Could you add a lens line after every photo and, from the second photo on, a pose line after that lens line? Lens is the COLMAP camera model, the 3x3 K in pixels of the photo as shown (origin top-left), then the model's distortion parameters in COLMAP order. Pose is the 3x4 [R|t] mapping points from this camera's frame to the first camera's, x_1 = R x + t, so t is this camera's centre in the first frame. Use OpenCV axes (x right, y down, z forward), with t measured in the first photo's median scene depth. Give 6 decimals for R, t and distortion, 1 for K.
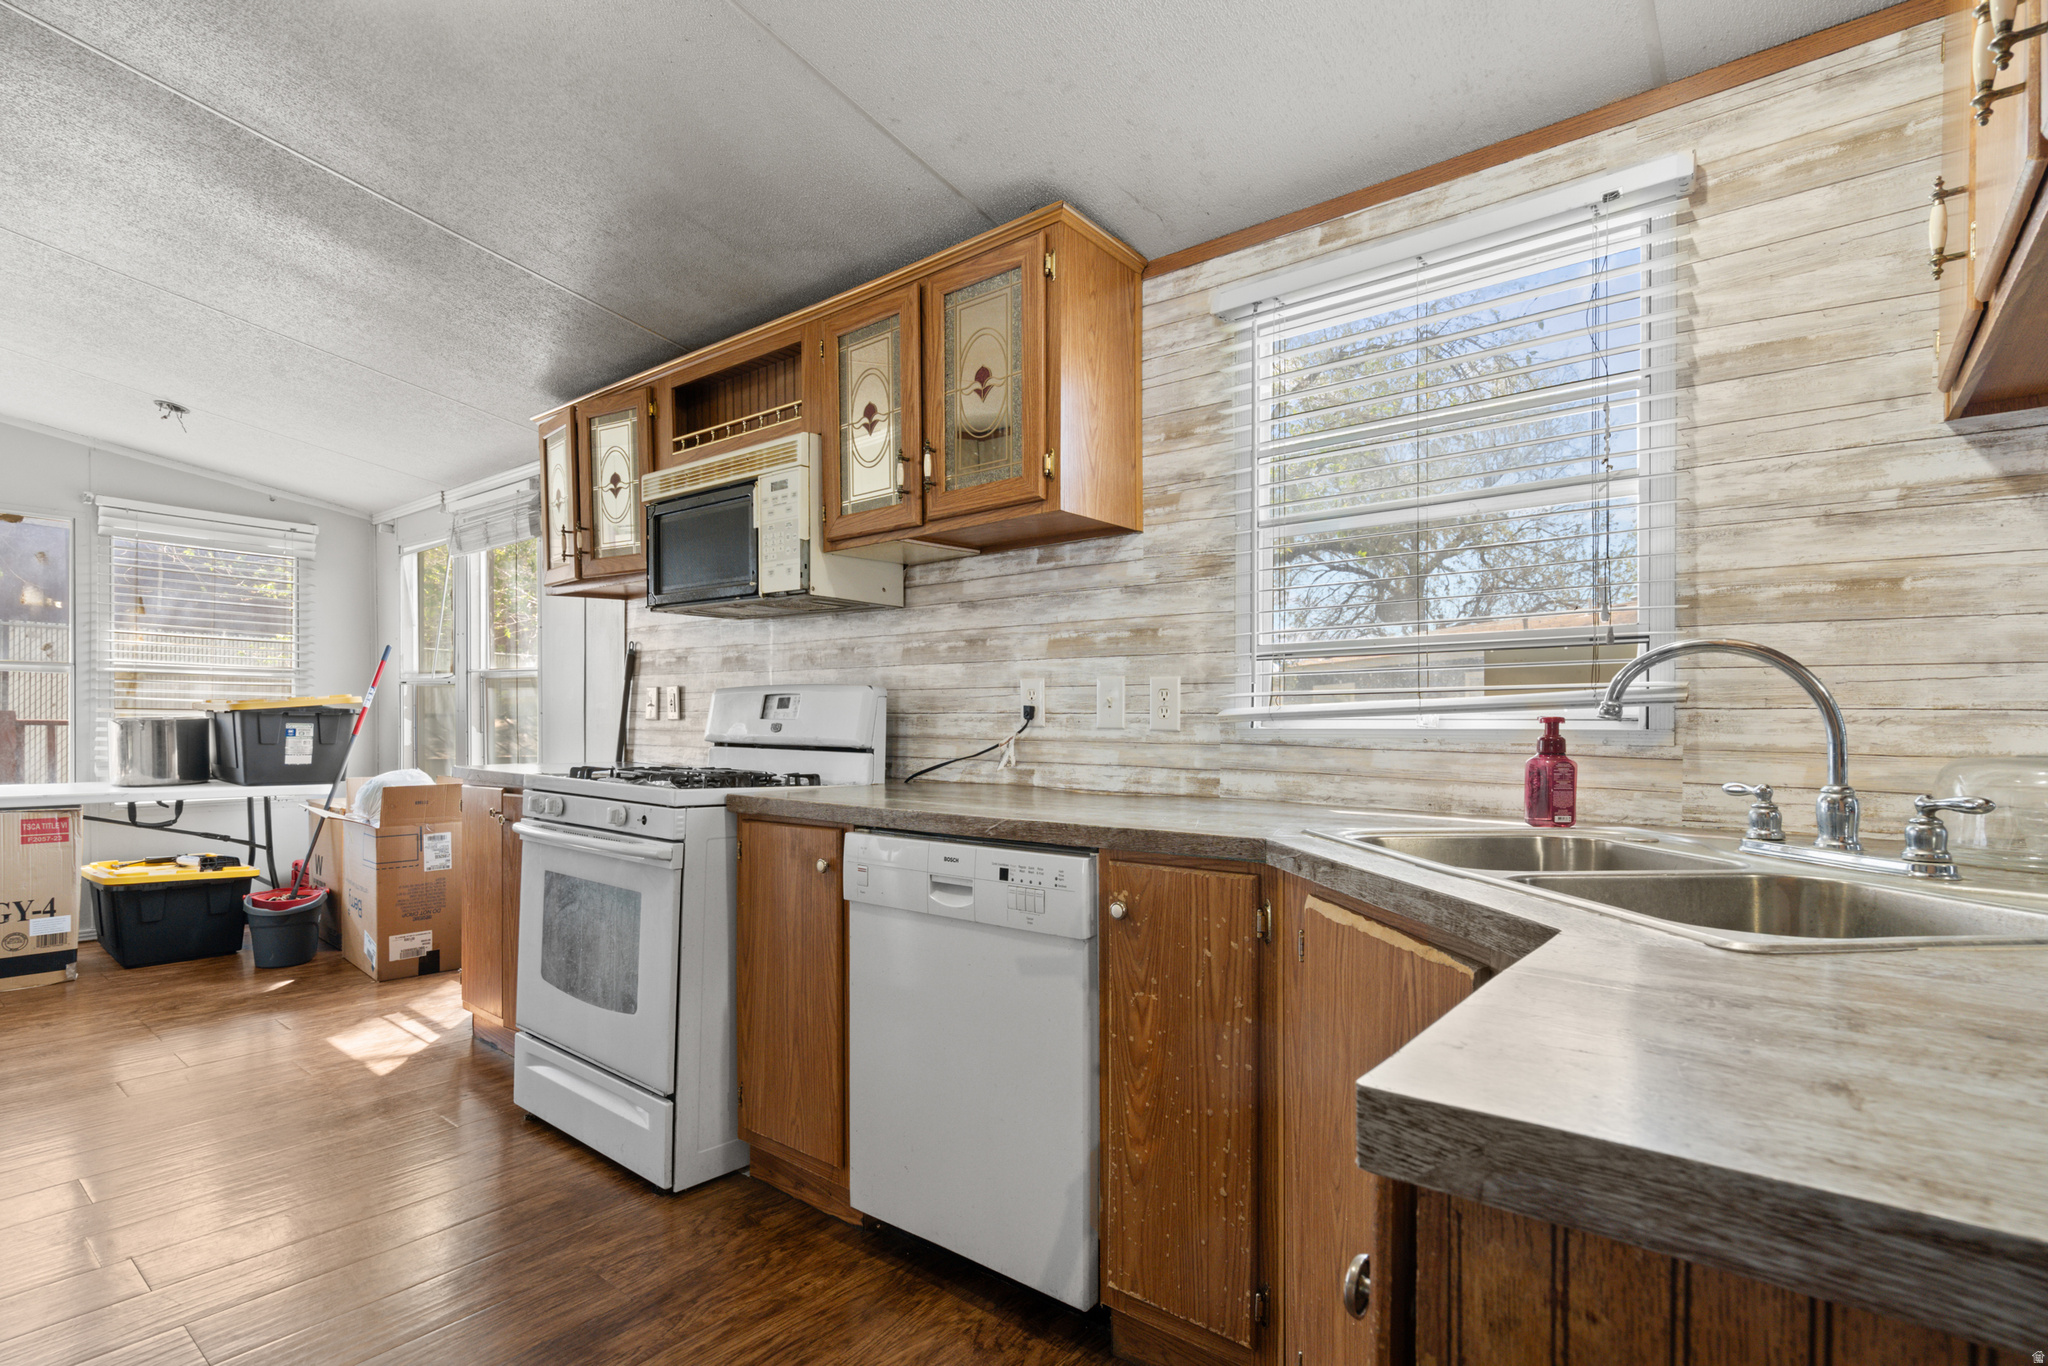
lens RADIAL K [[967.6, 0, 1015.3], [0, 967.6, 726.9], [0, 0, 1]] dist [0.001153, 0.000254]
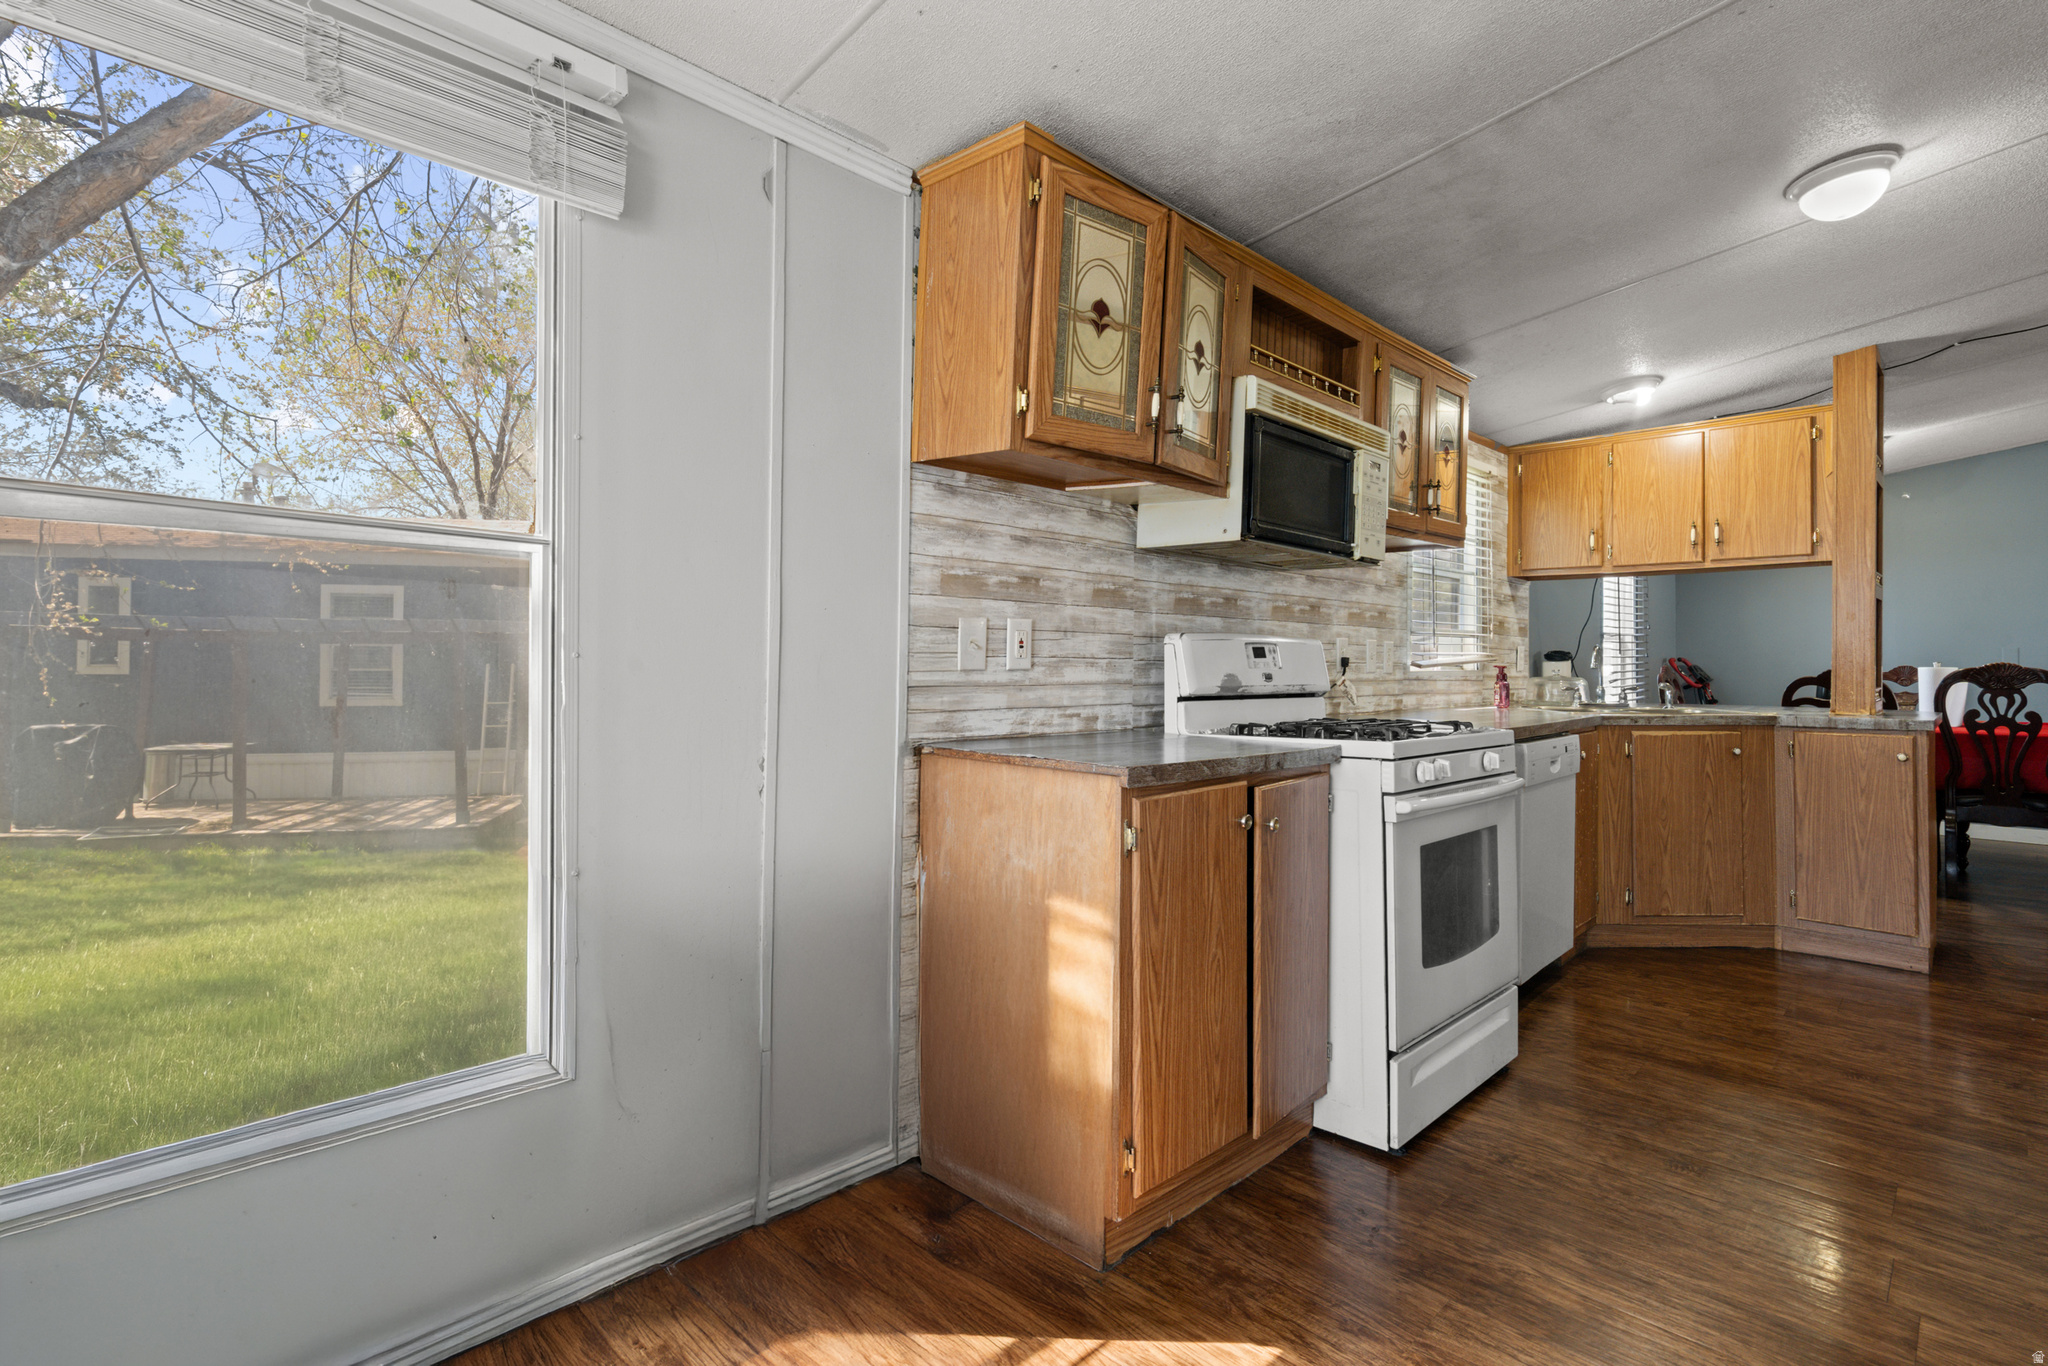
lens RADIAL K [[1046.3, 0, 1133.4], [0, 1046.3, 624.4], [0, 0, 1]] dist [0.002485, -0.000266]
pose [[0.017922, 0.026957, 0.999476, -1.455664], [-0.006990, 0.999615, -0.026835, -0.028724], [-0.999815, -0.006506, 0.018104, 1.247189]]
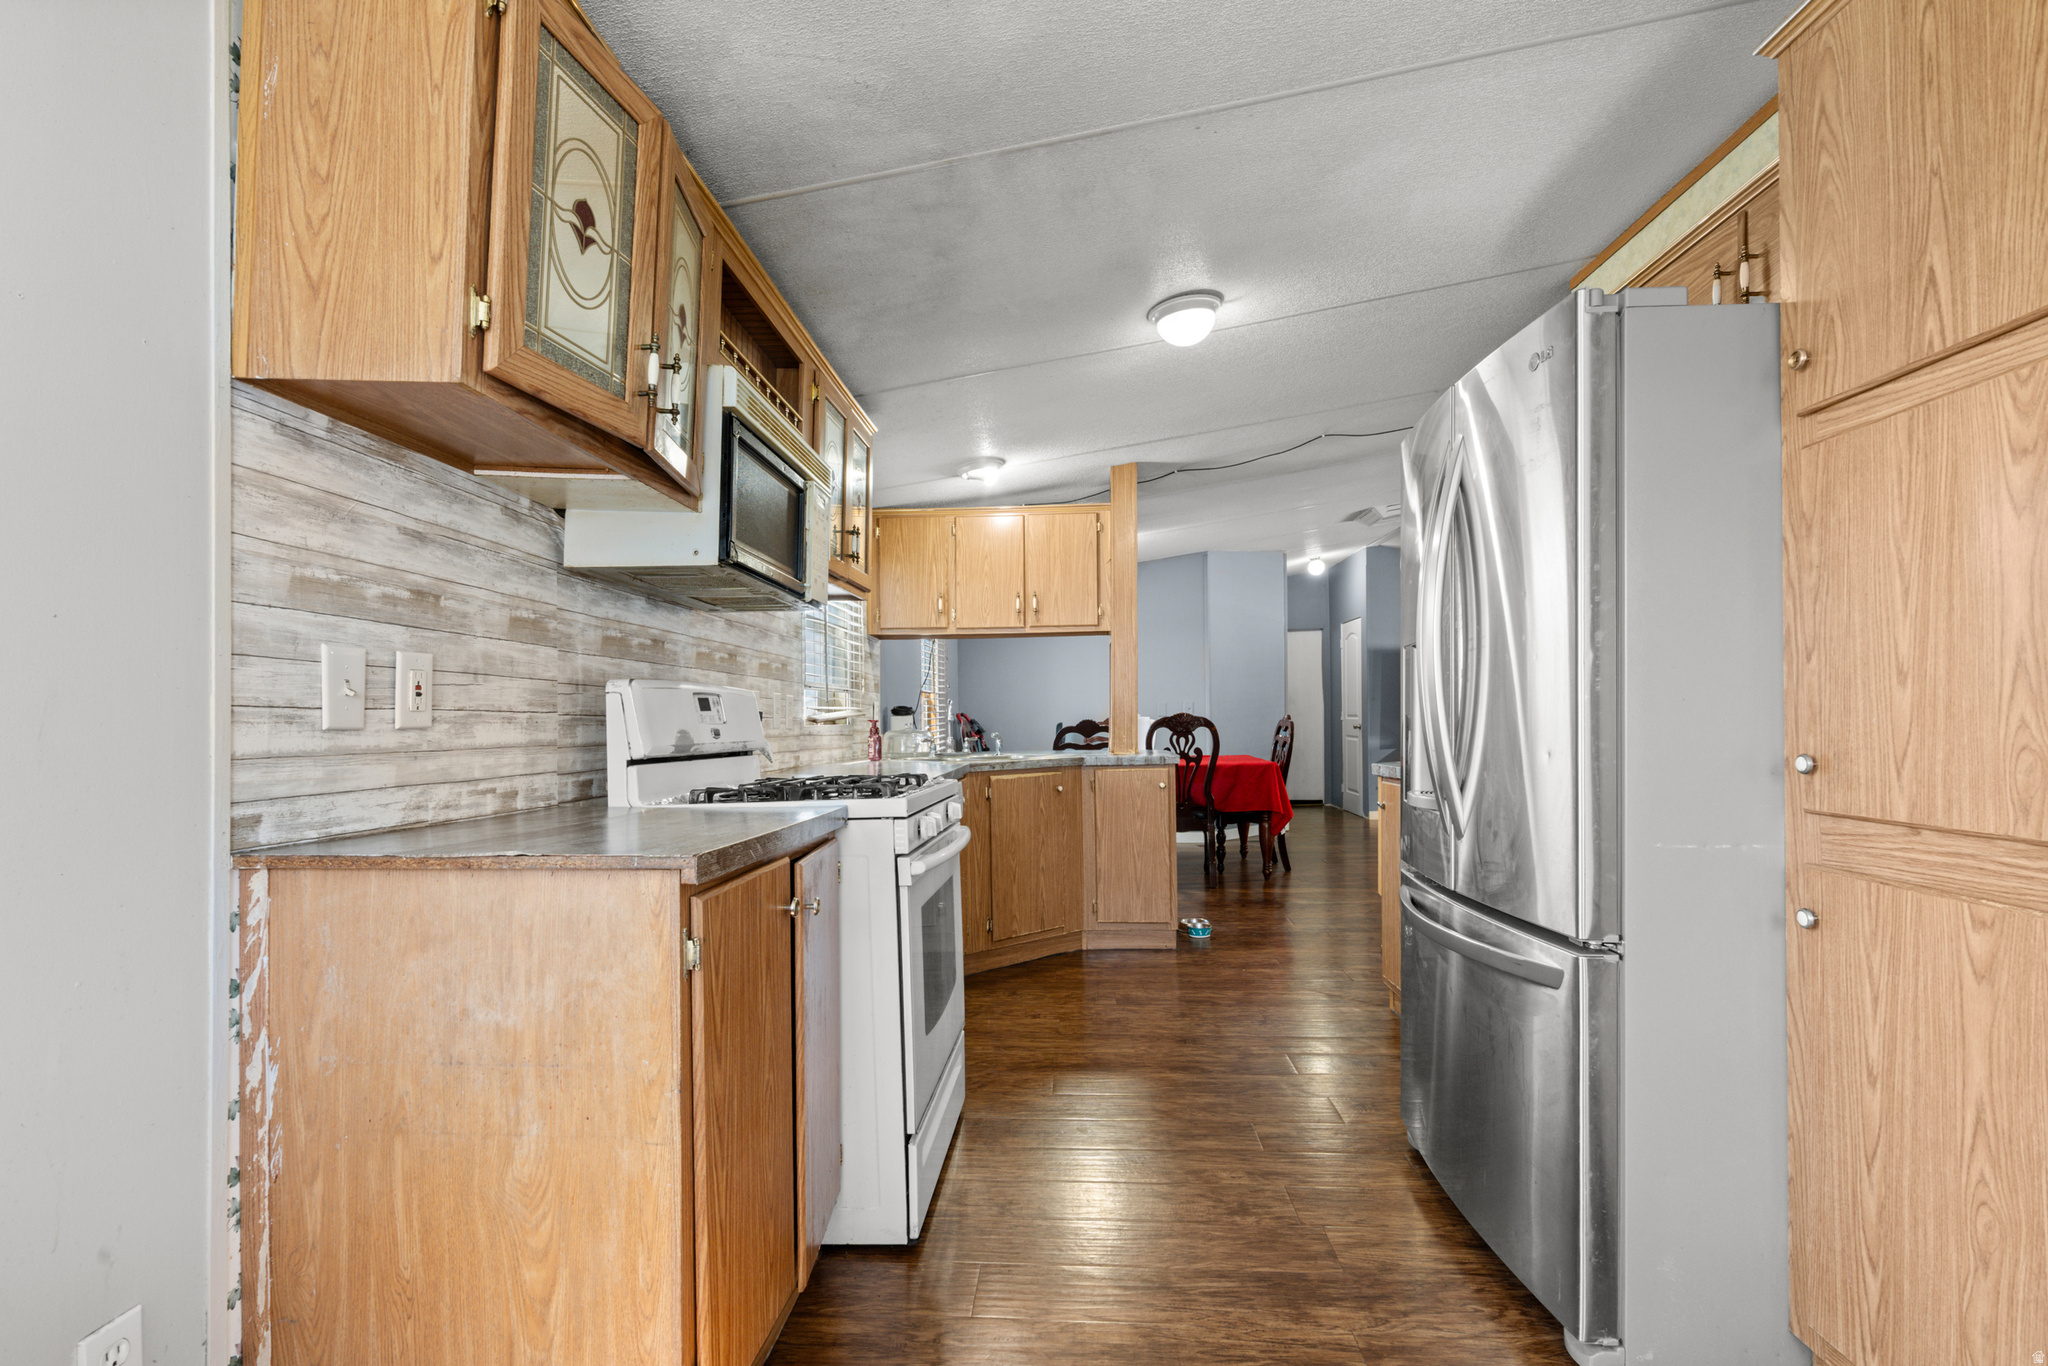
lens RADIAL K [[967.6, 0, 1070.2], [0, 967.6, 706.4], [0, 0, 1]] dist [0.001153, 0.000254]
pose [[-0.609626, 0.011708, 0.792603, -1.050103], [0.008658, 0.999930, -0.008112, -0.009314], [-0.792642, 0.001917, -0.609684, 1.527653]]
